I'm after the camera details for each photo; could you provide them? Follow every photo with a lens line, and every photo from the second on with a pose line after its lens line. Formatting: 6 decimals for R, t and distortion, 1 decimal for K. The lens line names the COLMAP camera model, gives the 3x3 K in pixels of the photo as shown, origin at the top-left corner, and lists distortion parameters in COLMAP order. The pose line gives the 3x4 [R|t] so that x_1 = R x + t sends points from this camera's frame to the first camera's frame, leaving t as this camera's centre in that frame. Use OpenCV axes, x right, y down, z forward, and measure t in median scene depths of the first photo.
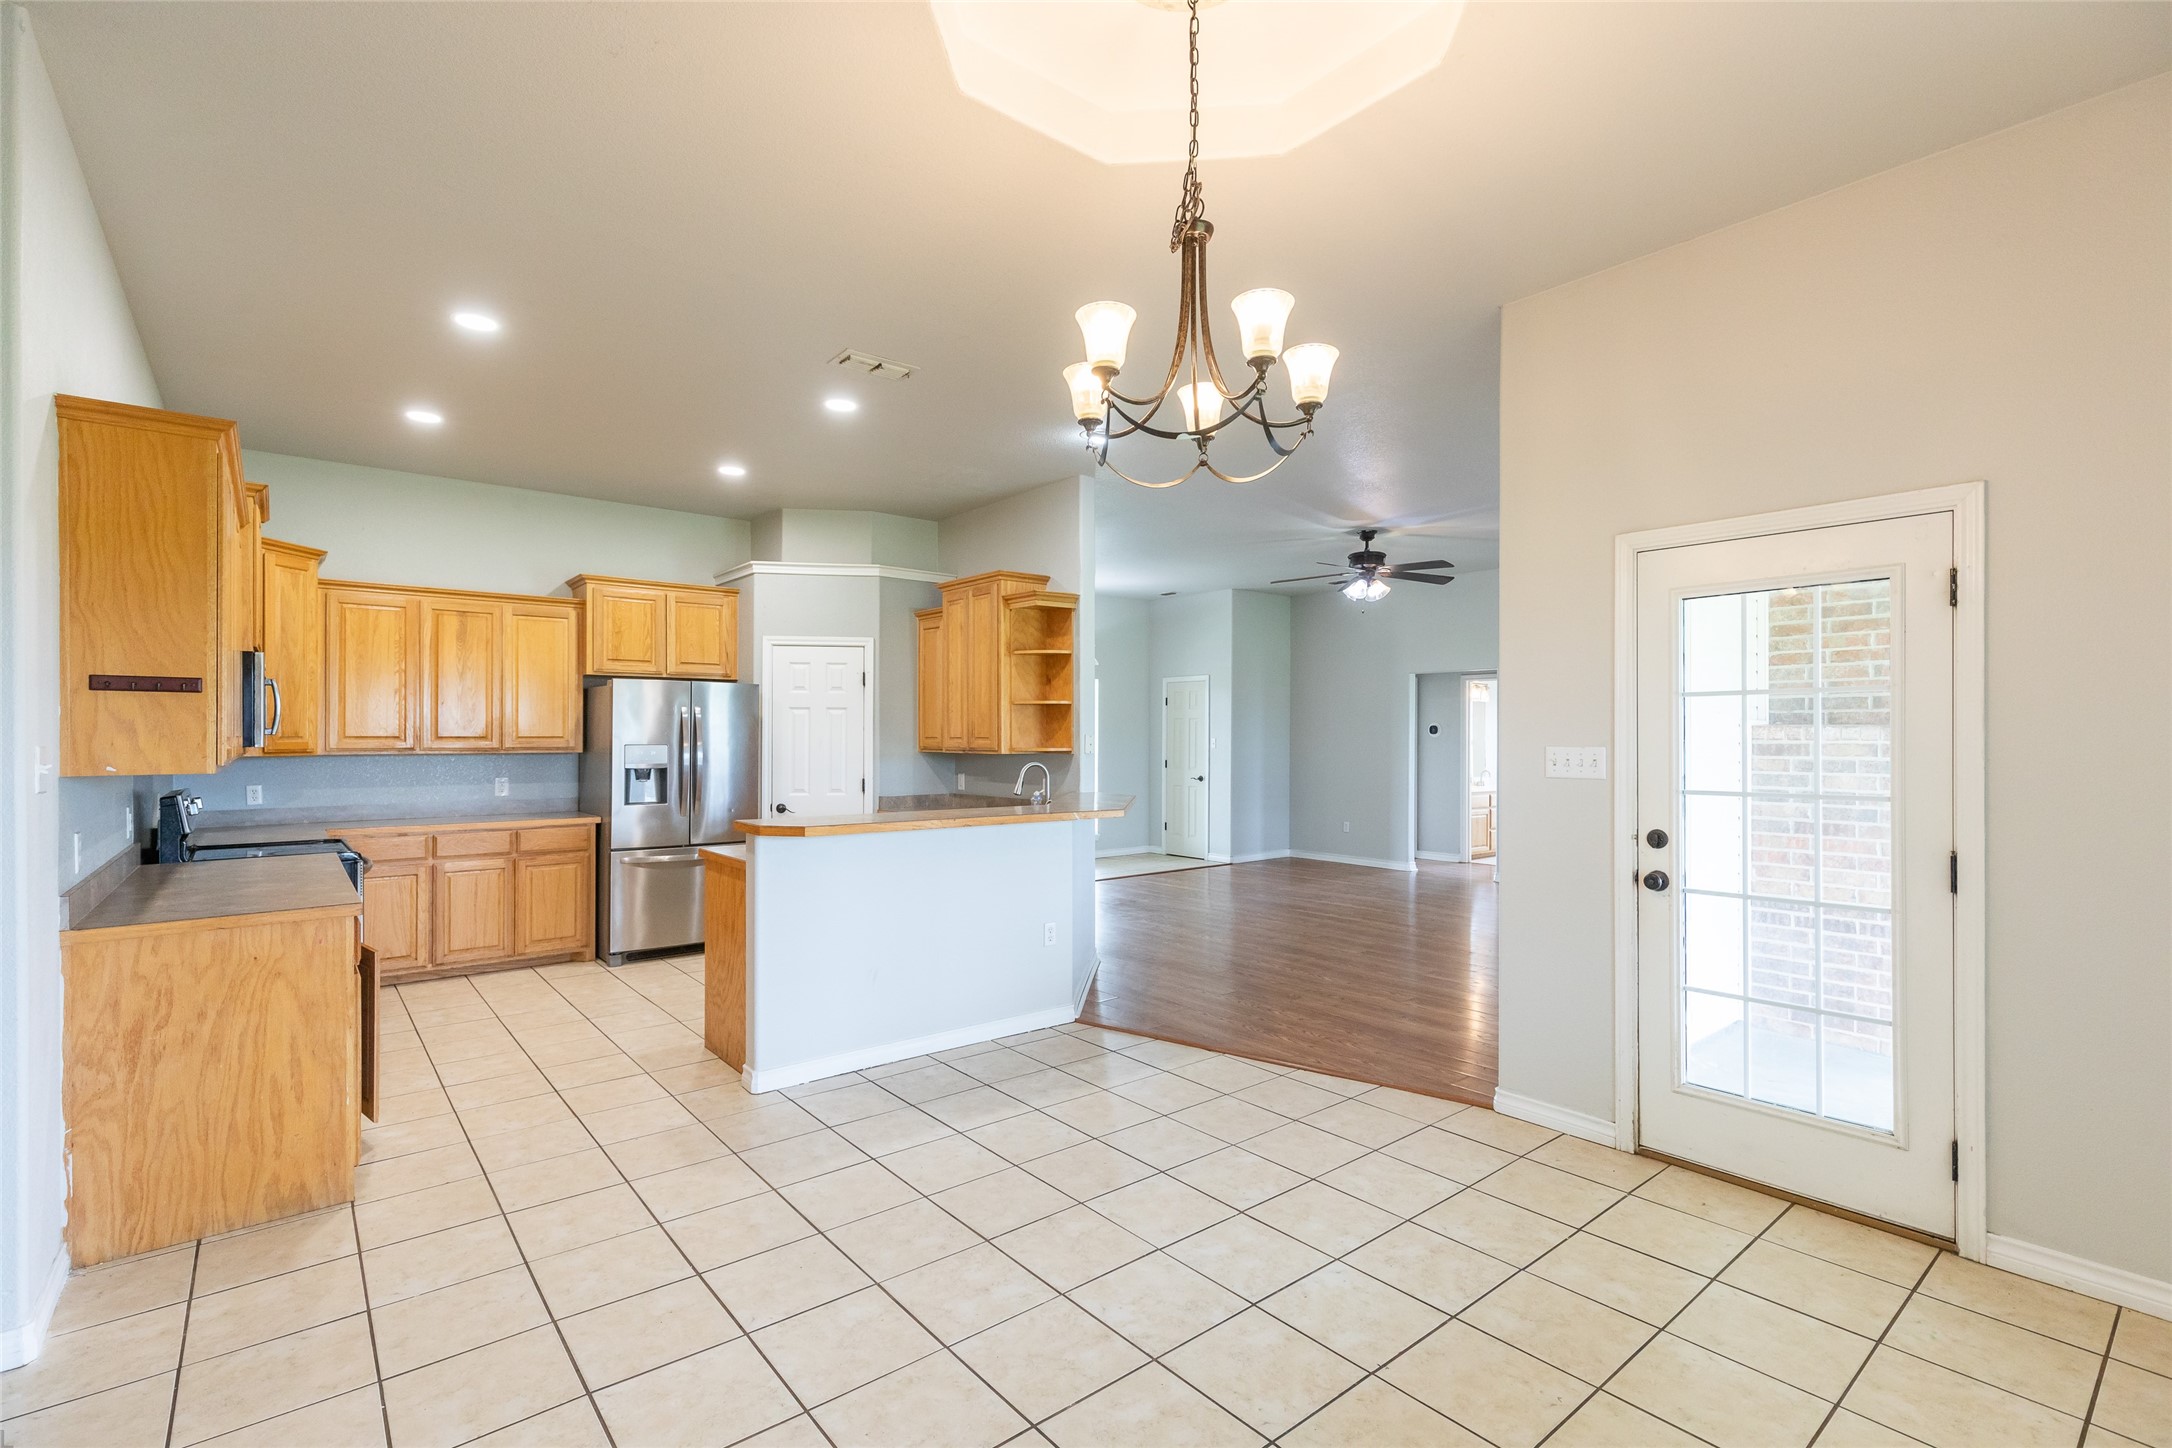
lens RADIAL K [[971.5, 0, 1102.8], [0, 971.5, 731.2], [0, 0, 1]] dist [0.003396, -0.000148]
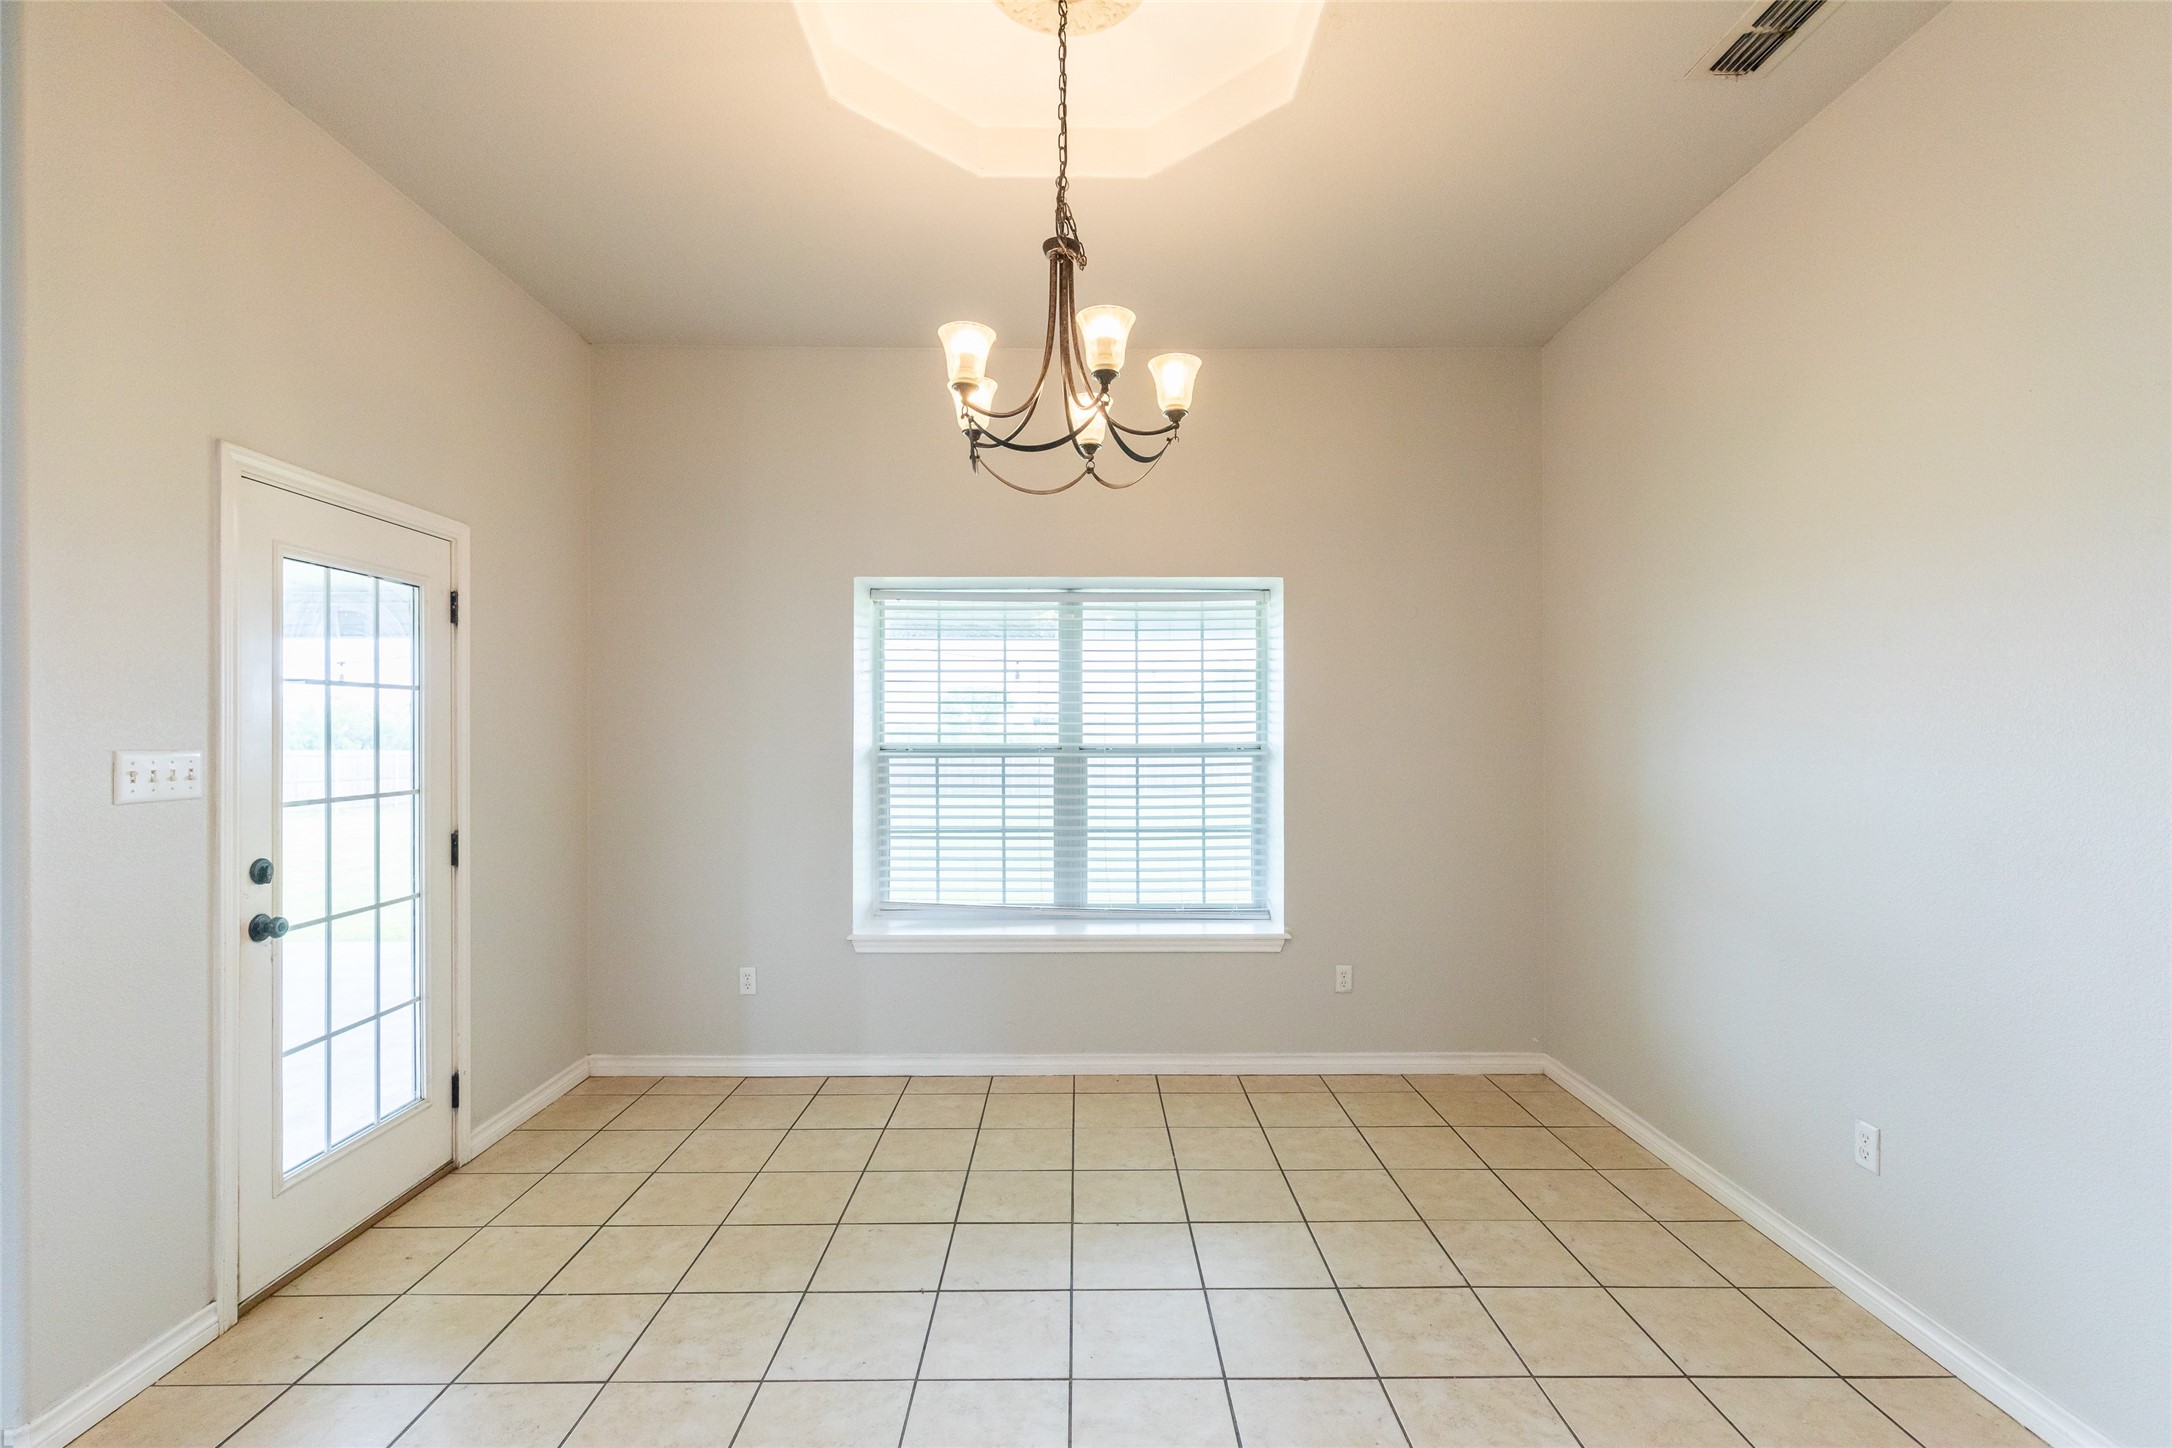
lens RADIAL K [[964.9, 0, 1079.9], [0, 964.9, 732.0], [0, 0, 1]] dist [0.002167, 0.000327]
pose [[-0.762136, 0.001220, 0.647416, -0.208424], [-0.002533, 0.999985, -0.004866, 0.003302], [-0.647412, -0.005348, -0.762121, 0.626299]]
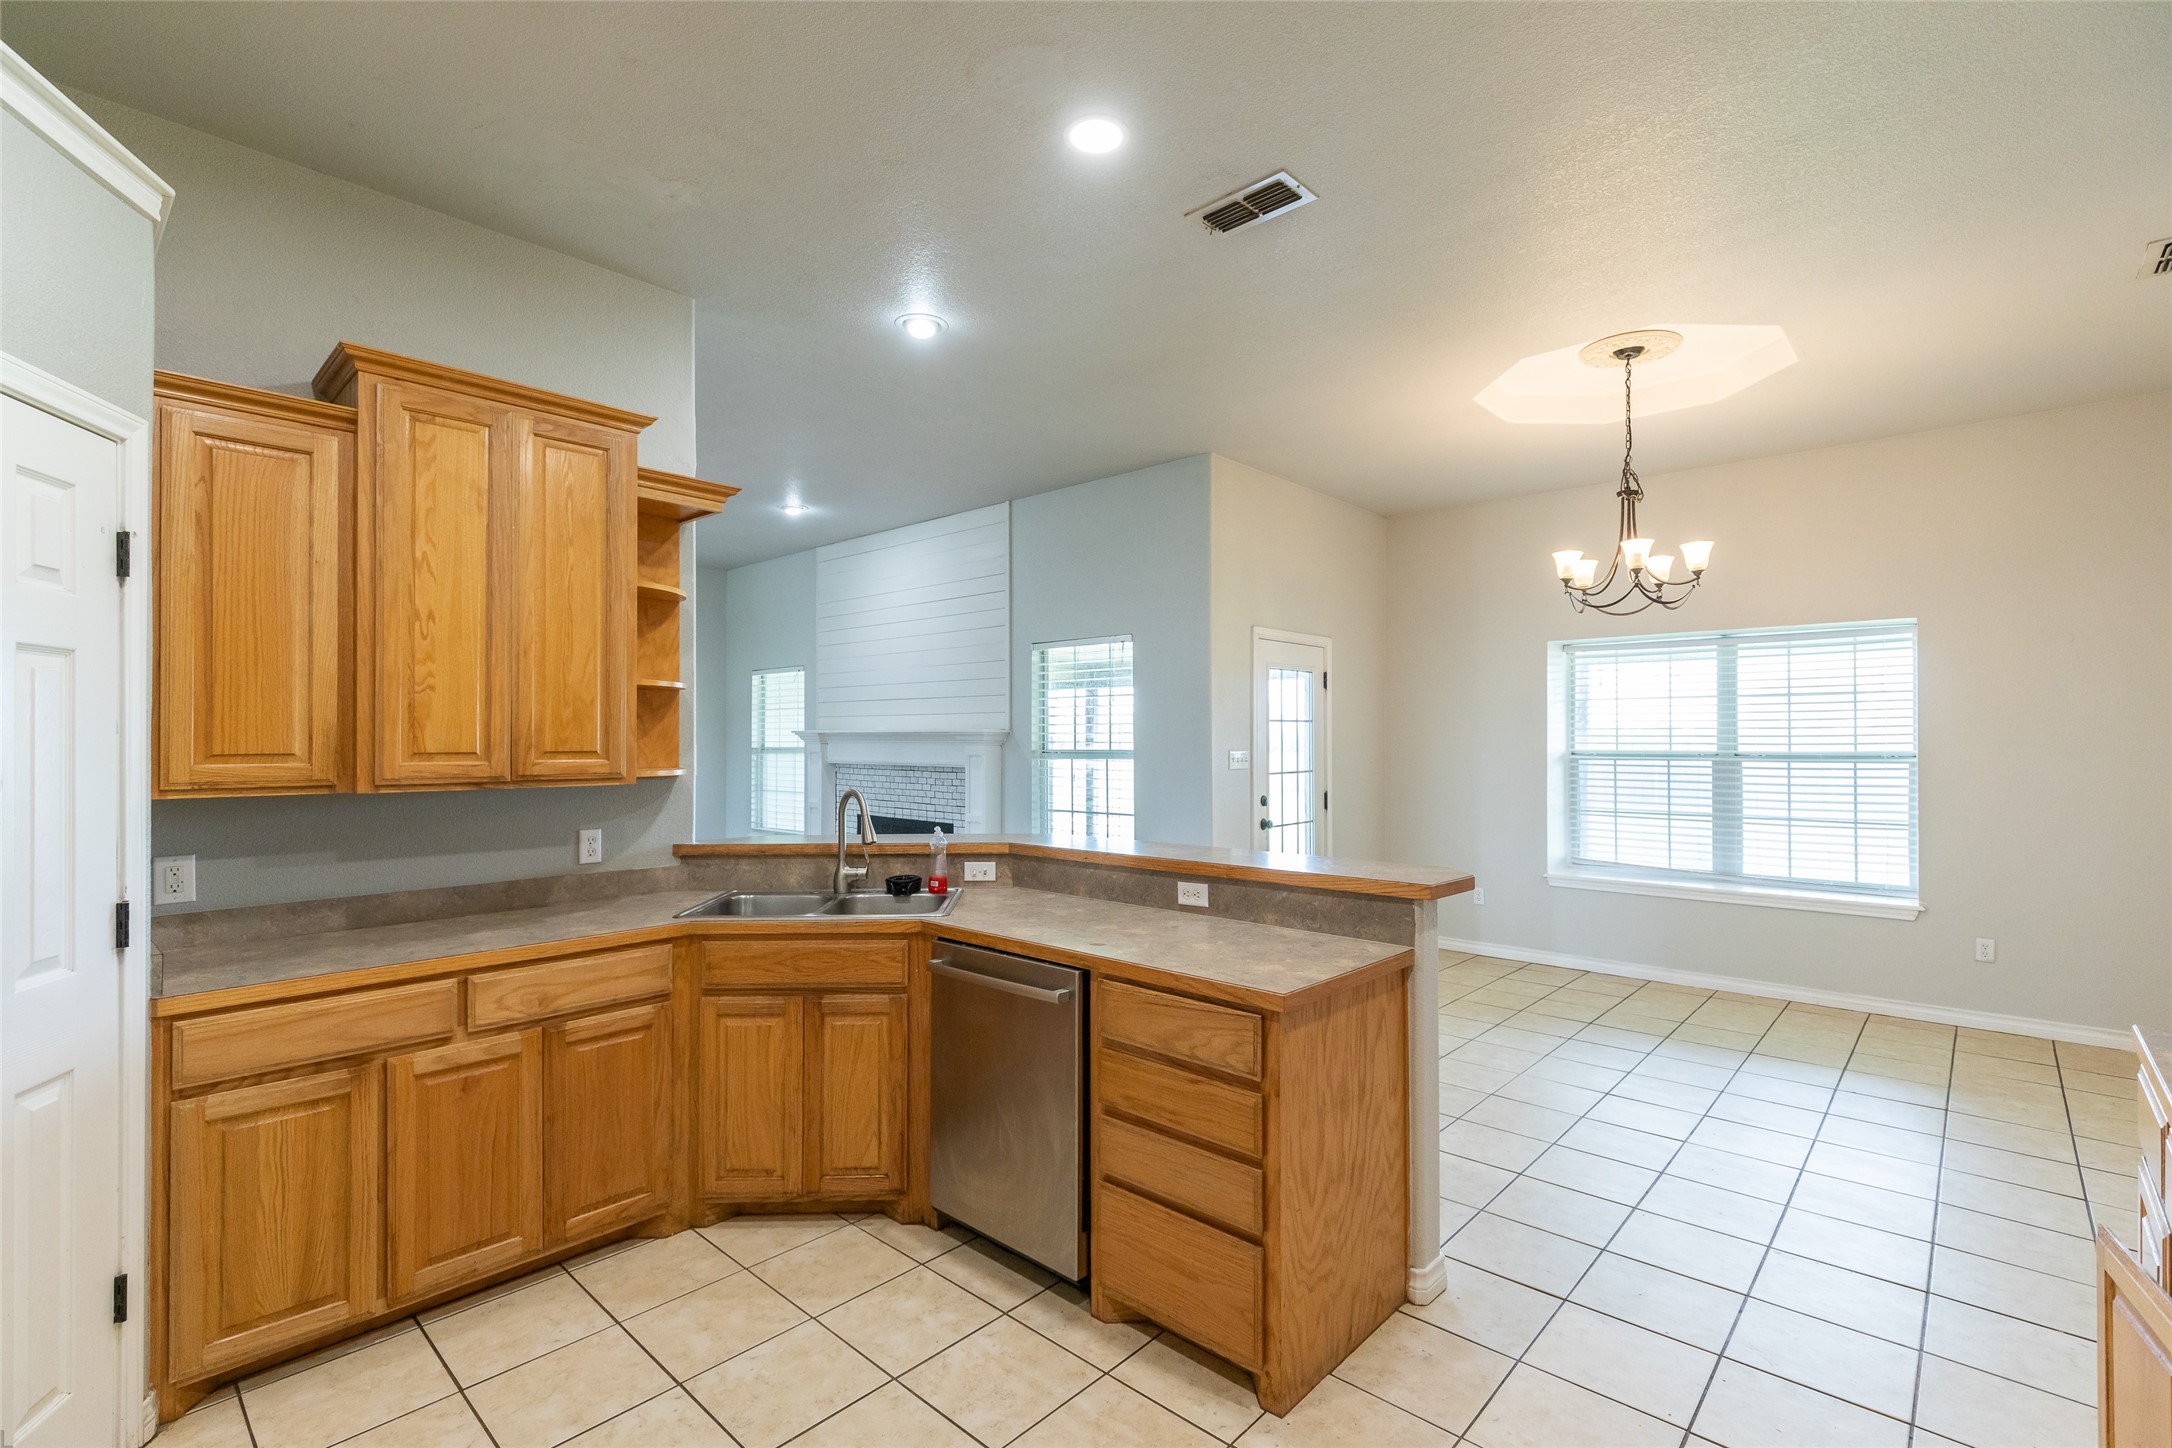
lens RADIAL K [[964.9, 0, 1079.9], [0, 964.9, 732.0], [0, 0, 1]] dist [0.002167, 0.000327]
pose [[-0.112584, 0.006875, 0.993618, -0.621330], [-0.004342, 0.999963, -0.007411, -0.000526], [-0.993633, -0.005149, -0.112550, 0.829354]]
